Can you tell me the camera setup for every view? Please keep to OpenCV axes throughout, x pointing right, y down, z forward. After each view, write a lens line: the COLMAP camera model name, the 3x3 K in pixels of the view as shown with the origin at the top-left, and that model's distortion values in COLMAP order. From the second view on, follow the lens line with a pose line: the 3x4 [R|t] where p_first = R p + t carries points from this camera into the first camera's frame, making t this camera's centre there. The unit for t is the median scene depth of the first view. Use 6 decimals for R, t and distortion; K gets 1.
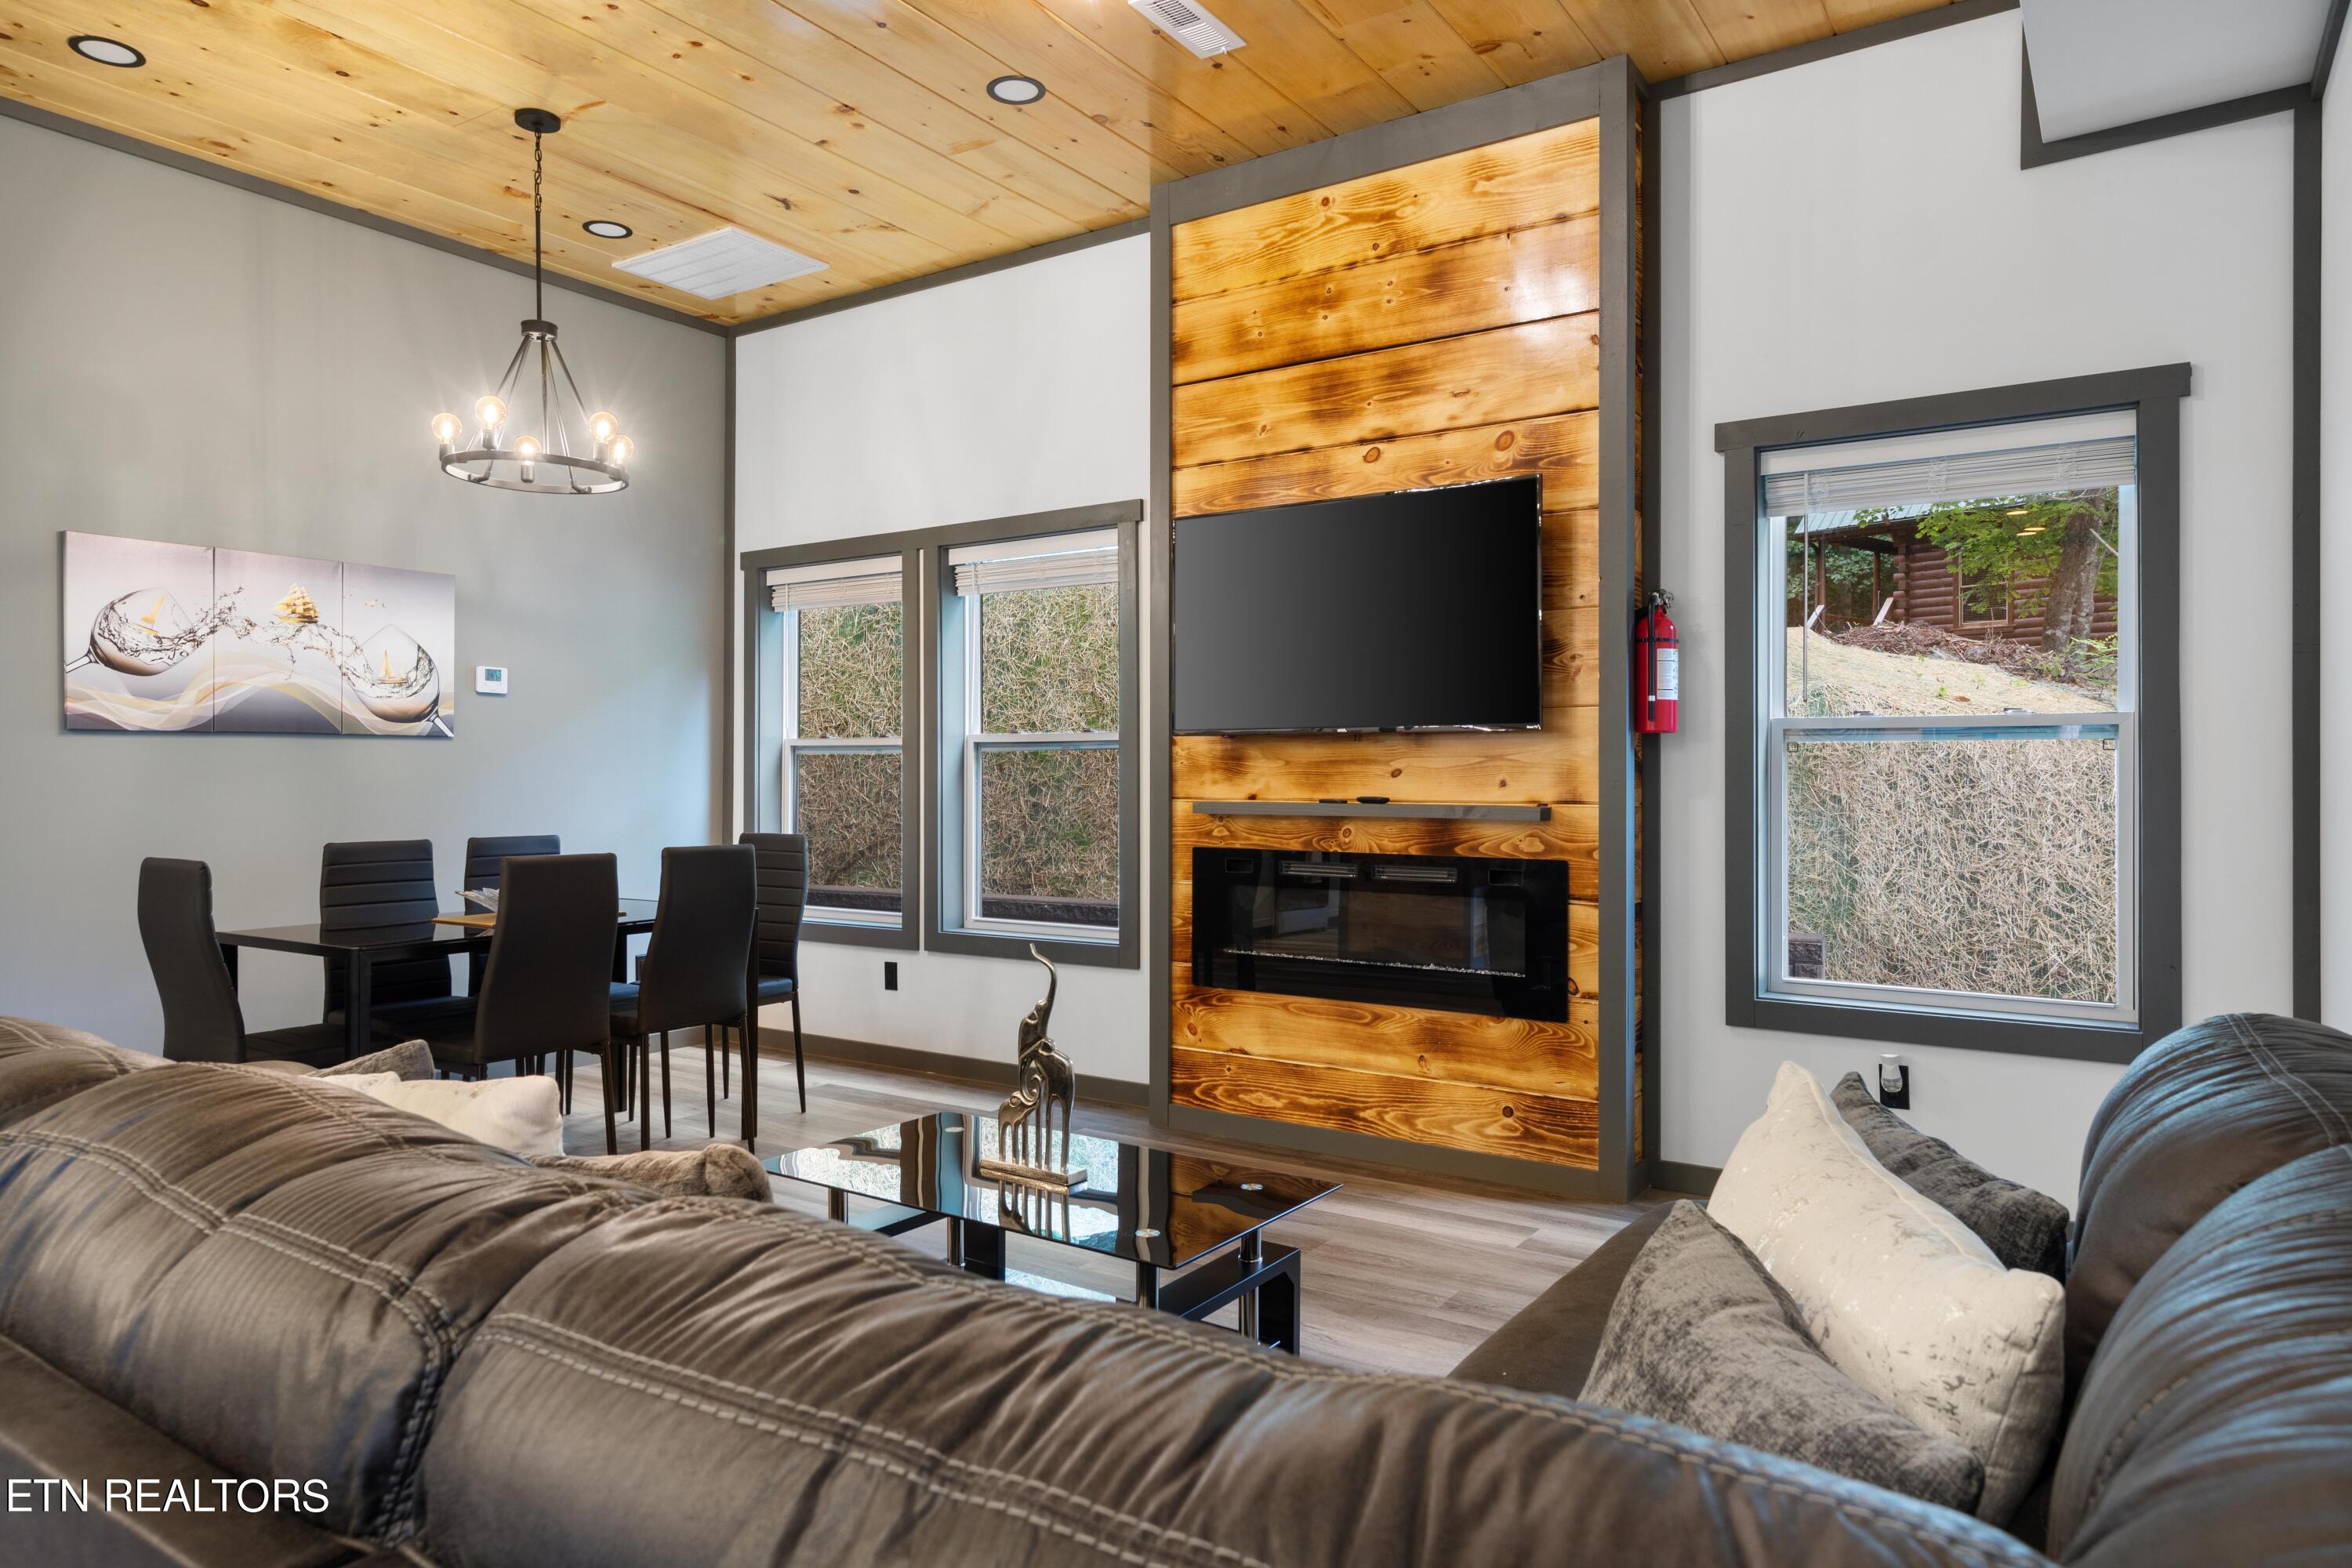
lens RADIAL K [[1454.5, 0, 1176.0], [0, 1454.5, 784.0], [0, 0, 1]] dist [-0.001236, 0.000281]
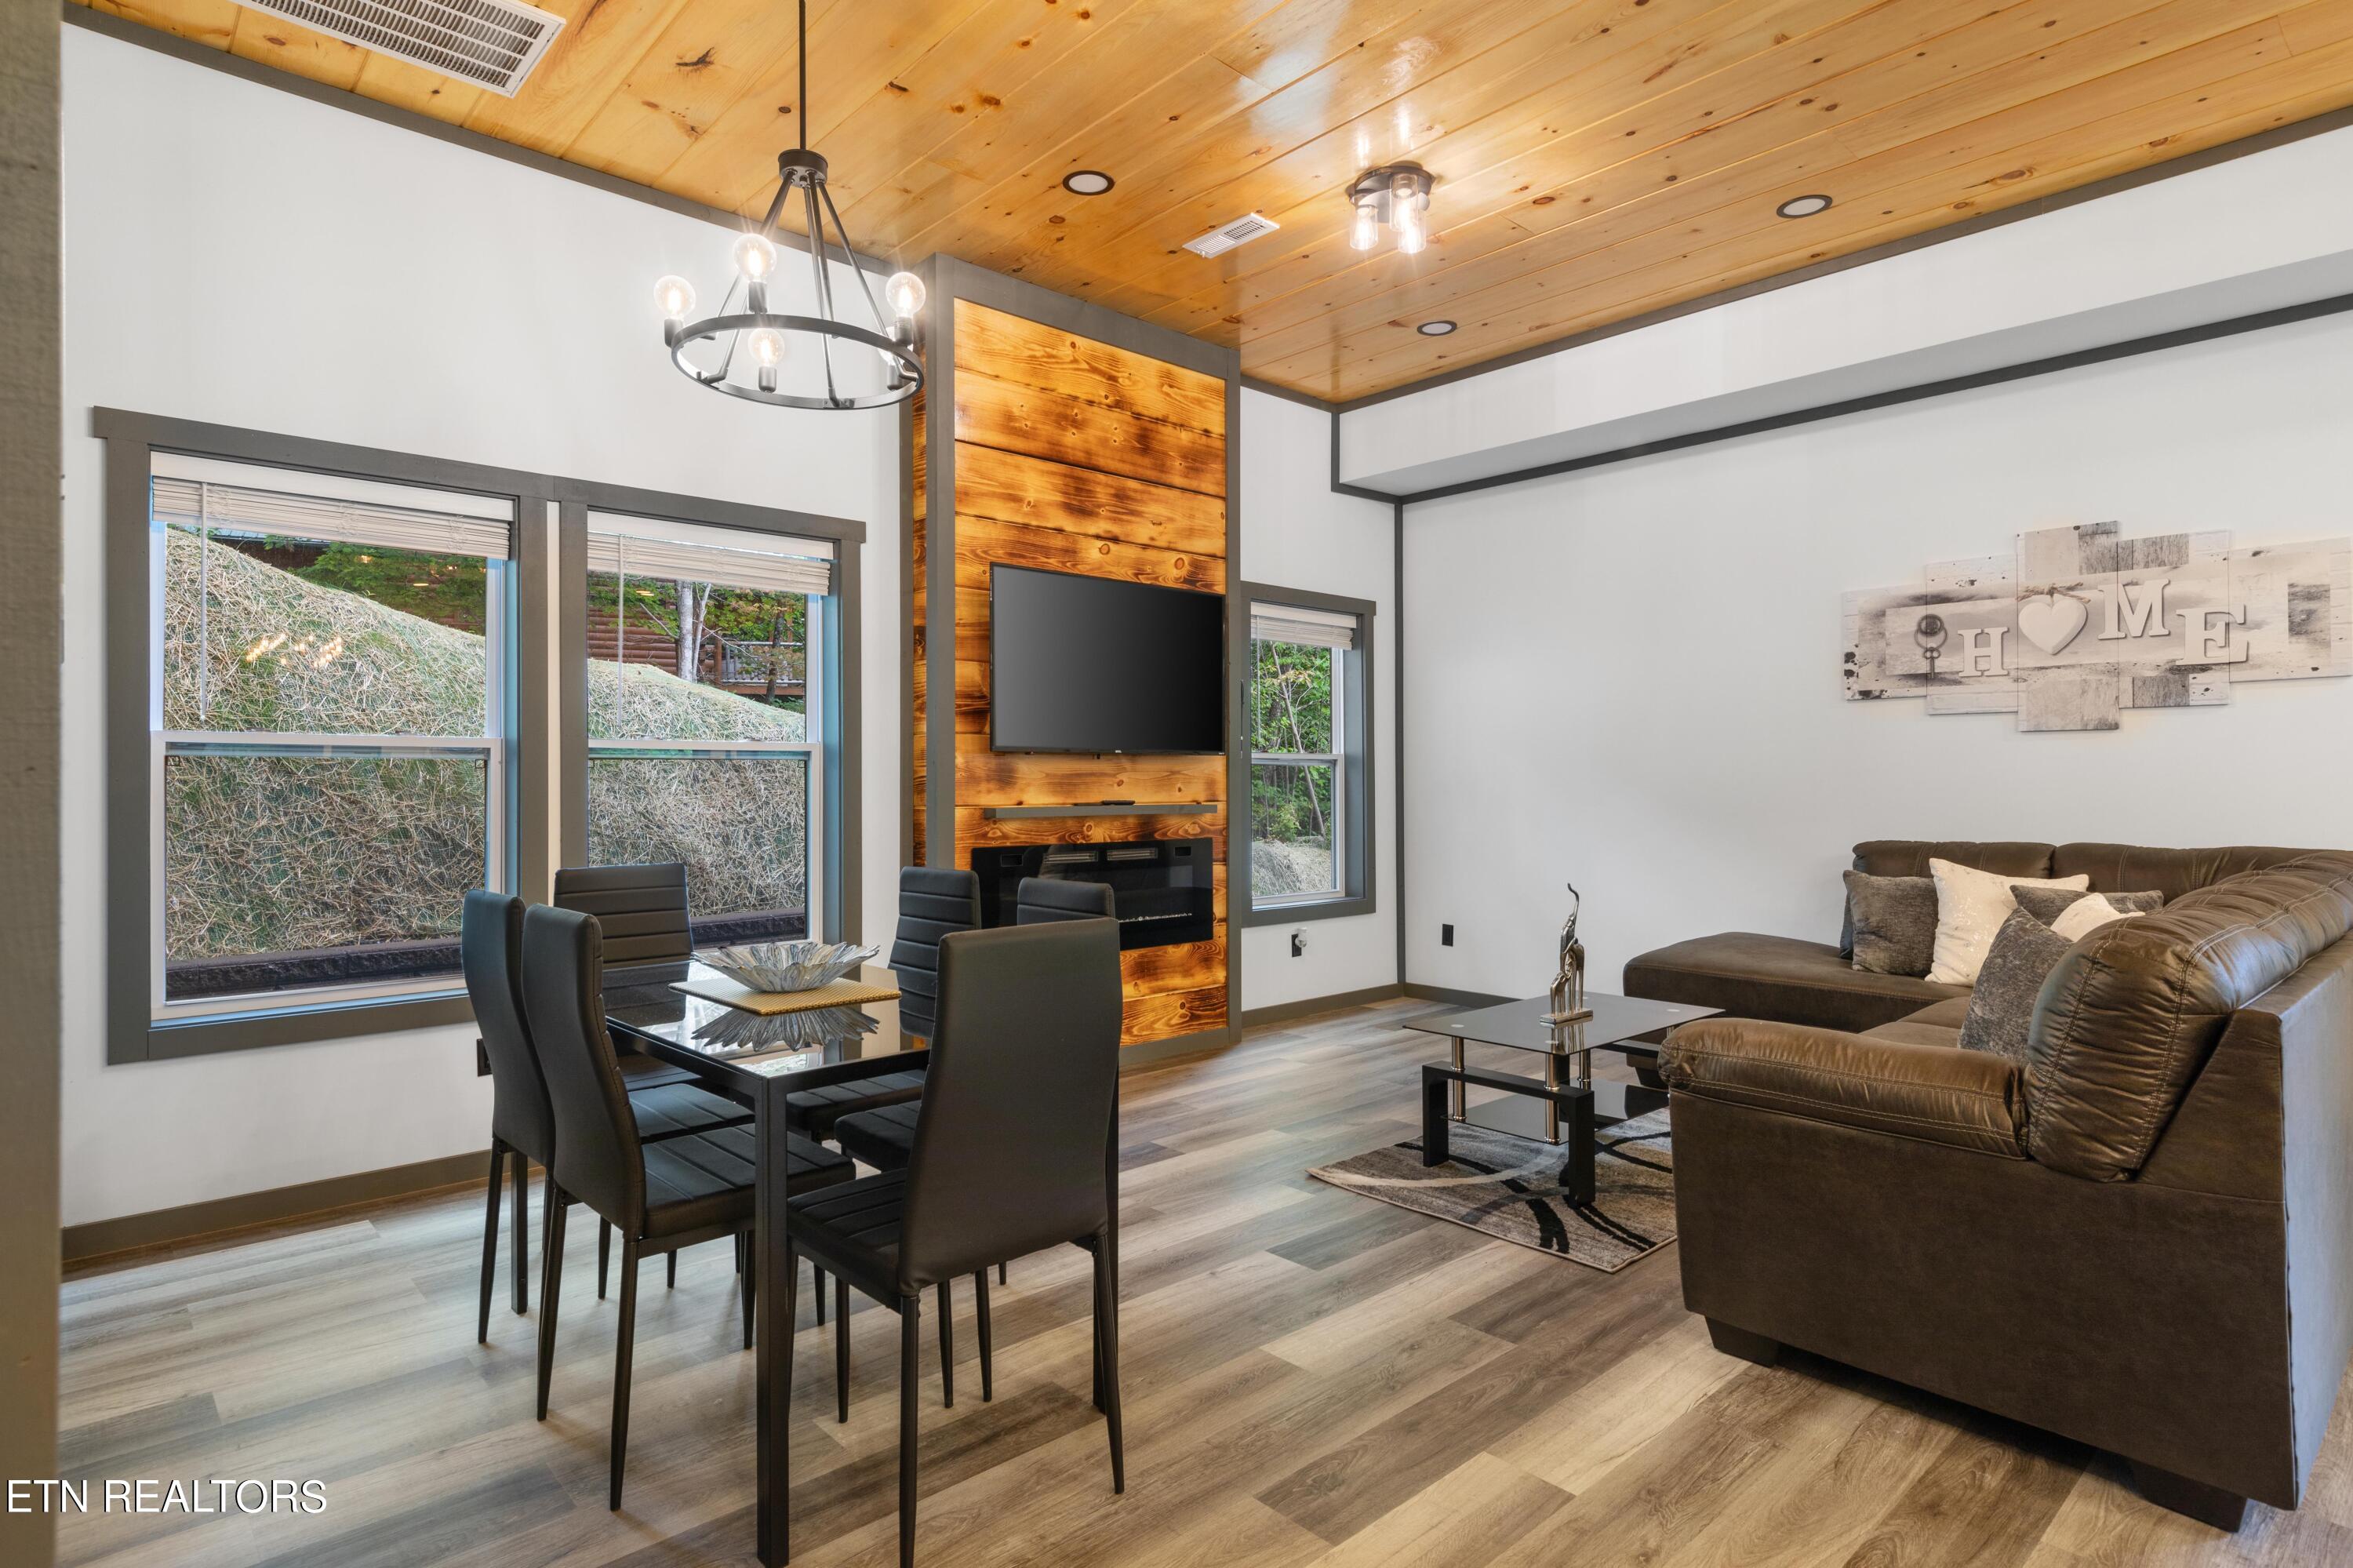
lens RADIAL K [[1227.1, 0, 1176.5], [0, 1227.1, 784.0], [0, 0, 1]] dist [0.004568, 0.000488]
pose [[0.232804, -0.003911, 0.972516, -0.969587], [0.009895, 0.999950, 0.001653, -0.007795], [-0.972473, 0.009238, 0.232831, 0.671704]]
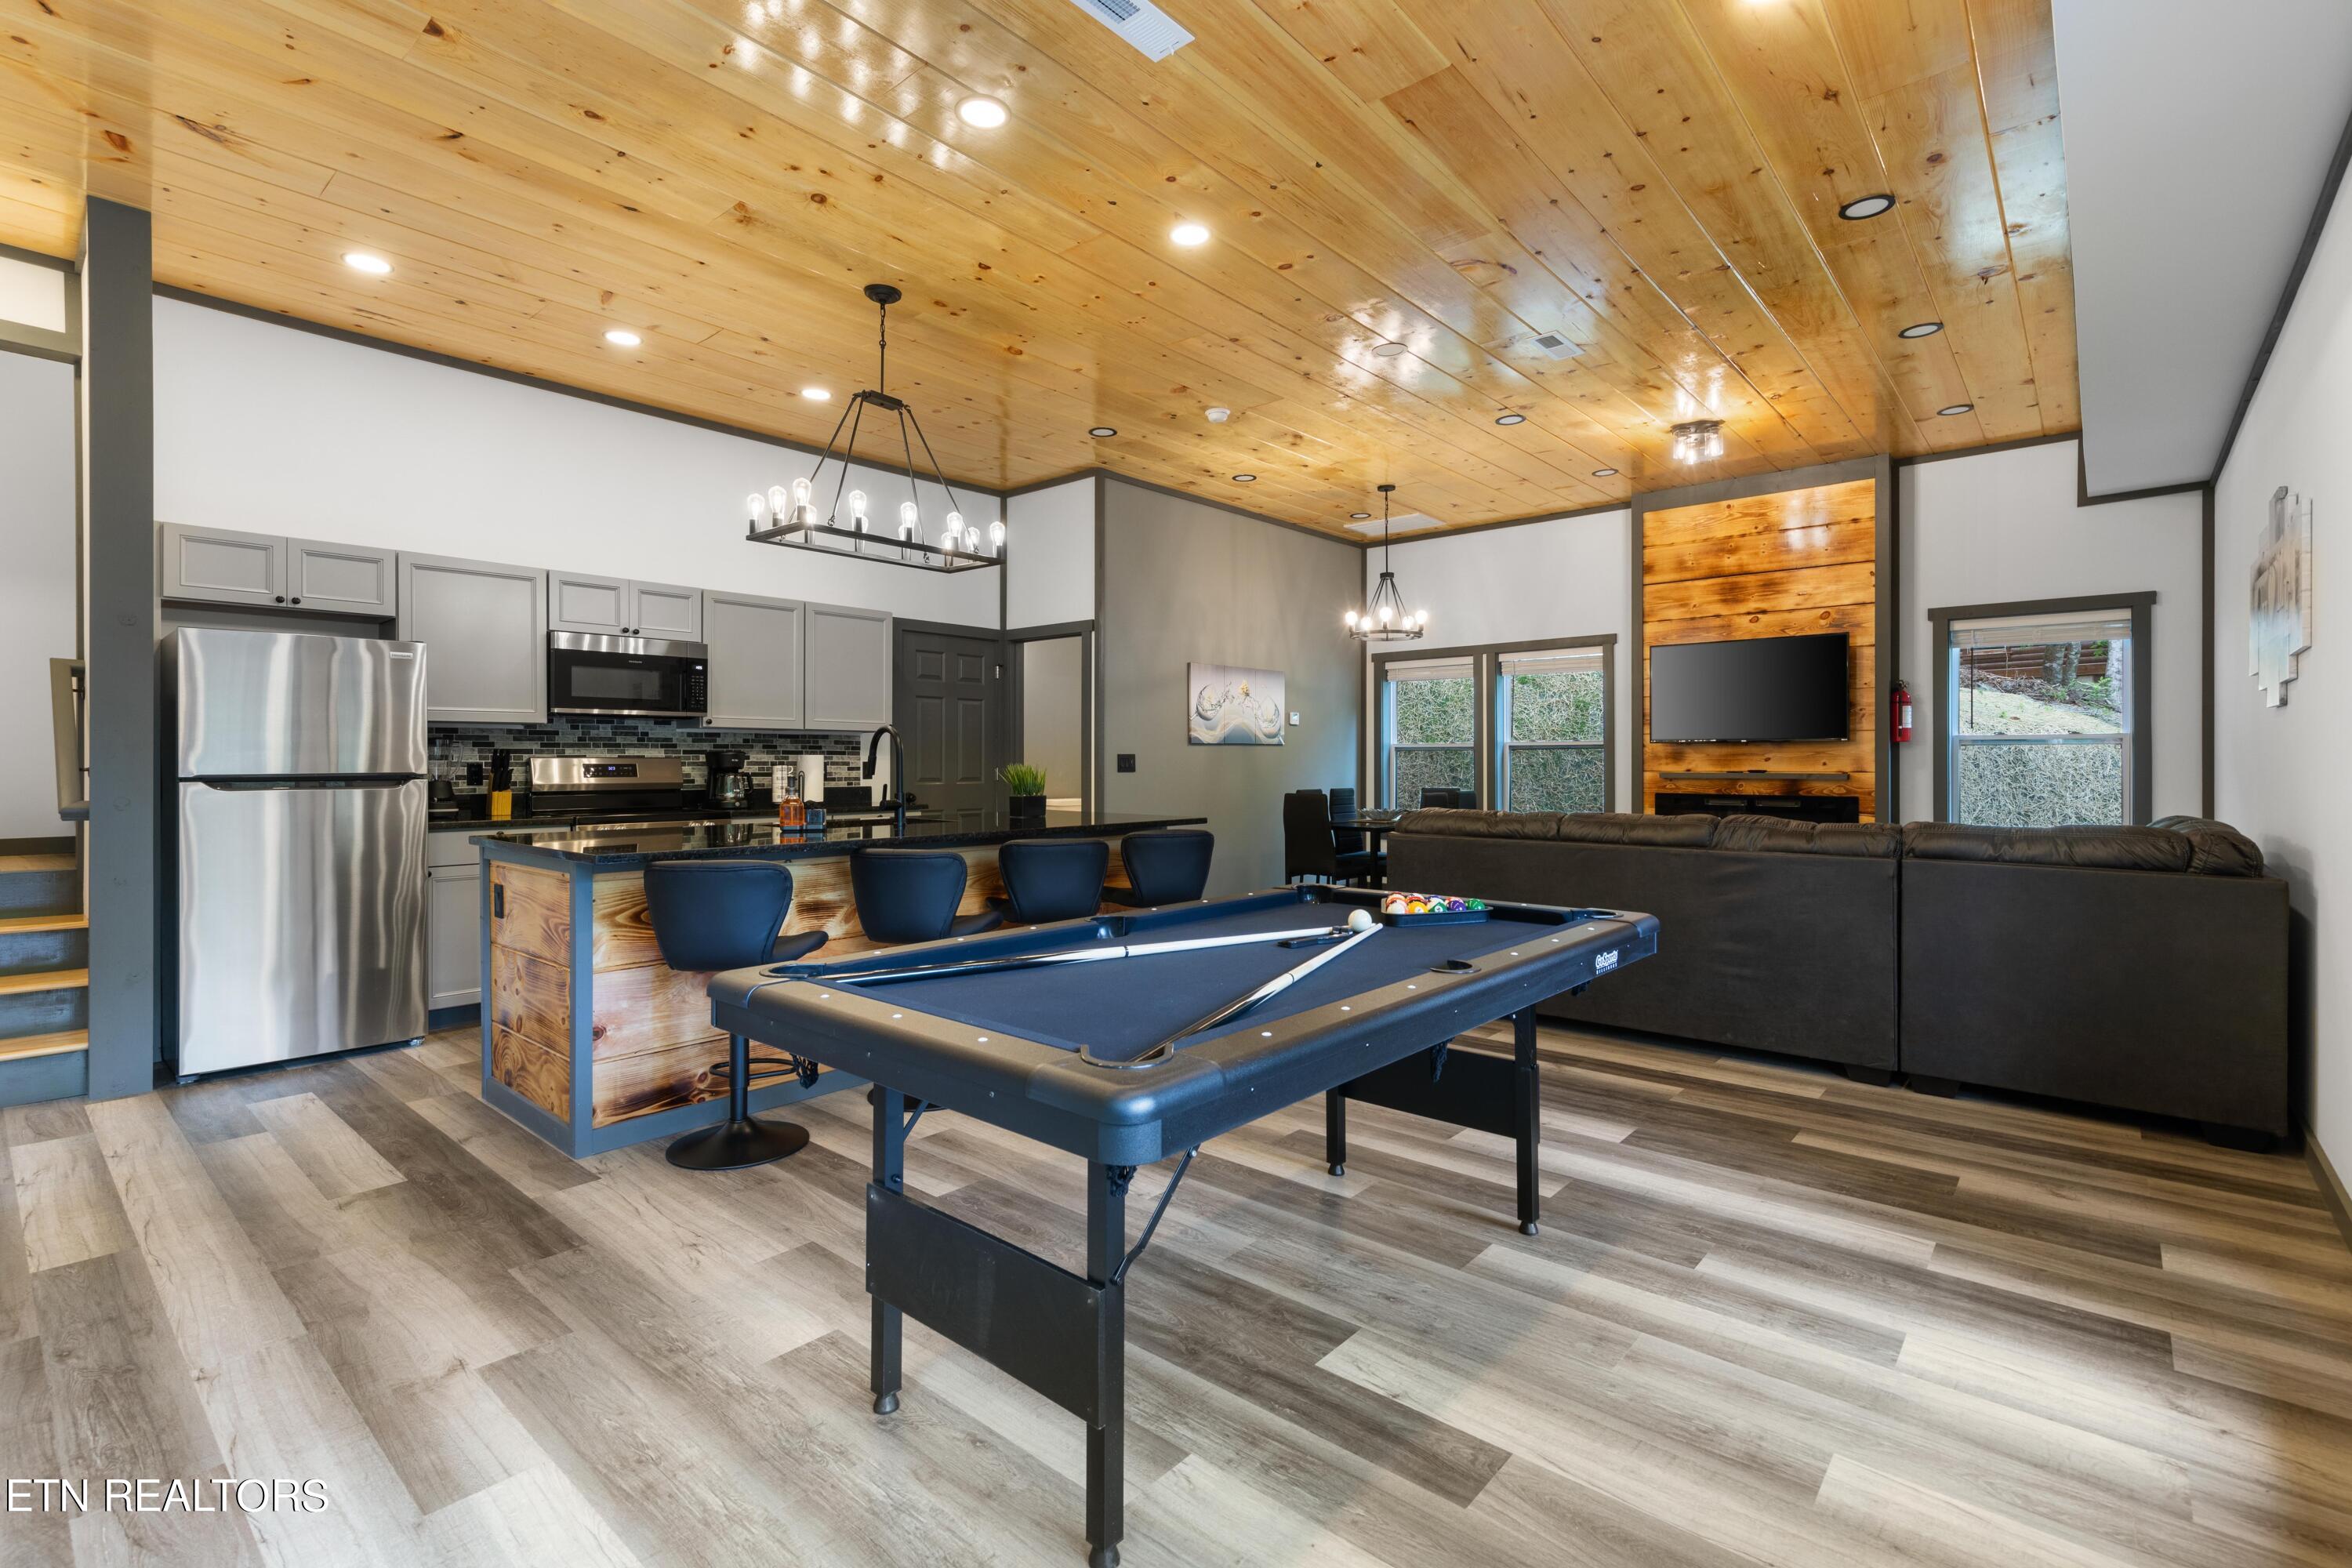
lens RADIAL K [[1066.9, 0, 1176.2], [0, 1066.9, 767.0], [0, 0, 1]] dist [0.012981, -0.008875]
pose [[0.991991, -0.002579, -0.126286, -0.551759], [0.002401, 0.999996, -0.001563, 0.004455], [0.126289, 0.001247, 0.991993, -0.773051]]
